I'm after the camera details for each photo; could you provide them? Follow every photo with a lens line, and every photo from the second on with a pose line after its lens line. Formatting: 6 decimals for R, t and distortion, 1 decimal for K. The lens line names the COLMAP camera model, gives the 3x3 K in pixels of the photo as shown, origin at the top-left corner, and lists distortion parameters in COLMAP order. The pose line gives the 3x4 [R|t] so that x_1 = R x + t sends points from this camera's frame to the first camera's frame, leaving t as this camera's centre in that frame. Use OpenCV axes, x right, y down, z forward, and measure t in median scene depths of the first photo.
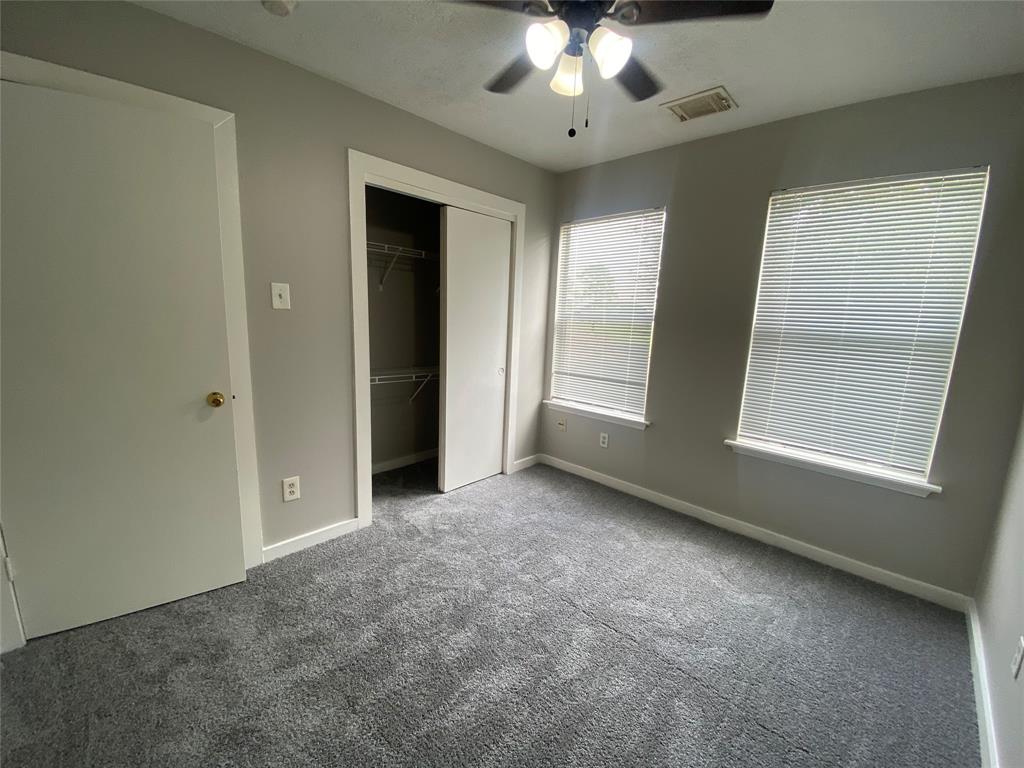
lens RADIAL K [[390.8, 0, 518.3], [0, 390.8, 381.2], [0, 0, 1]] dist [0.000377, 0.000081]
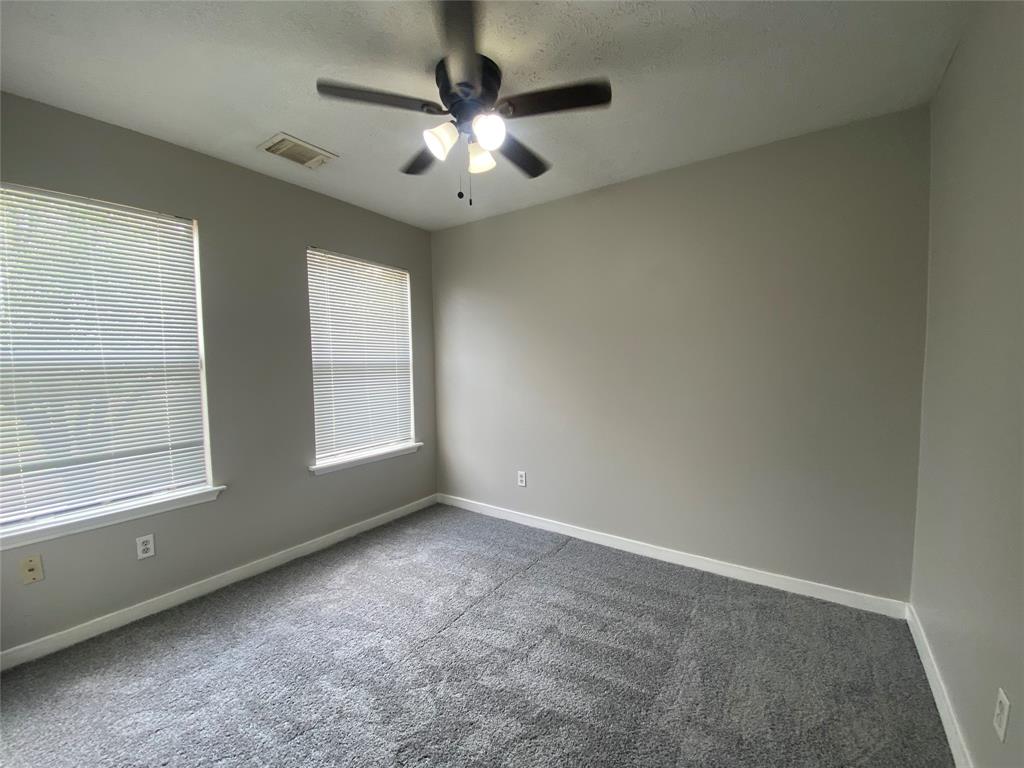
lens RADIAL K [[390.8, 0, 518.3], [0, 390.8, 381.2], [0, 0, 1]] dist [0.000377, 0.000081]
pose [[-0.107212, -0.098232, 0.989372, -0.561830], [0.163599, 0.979800, 0.115010, -0.109050], [-0.980684, 0.174191, -0.088975, 0.511653]]
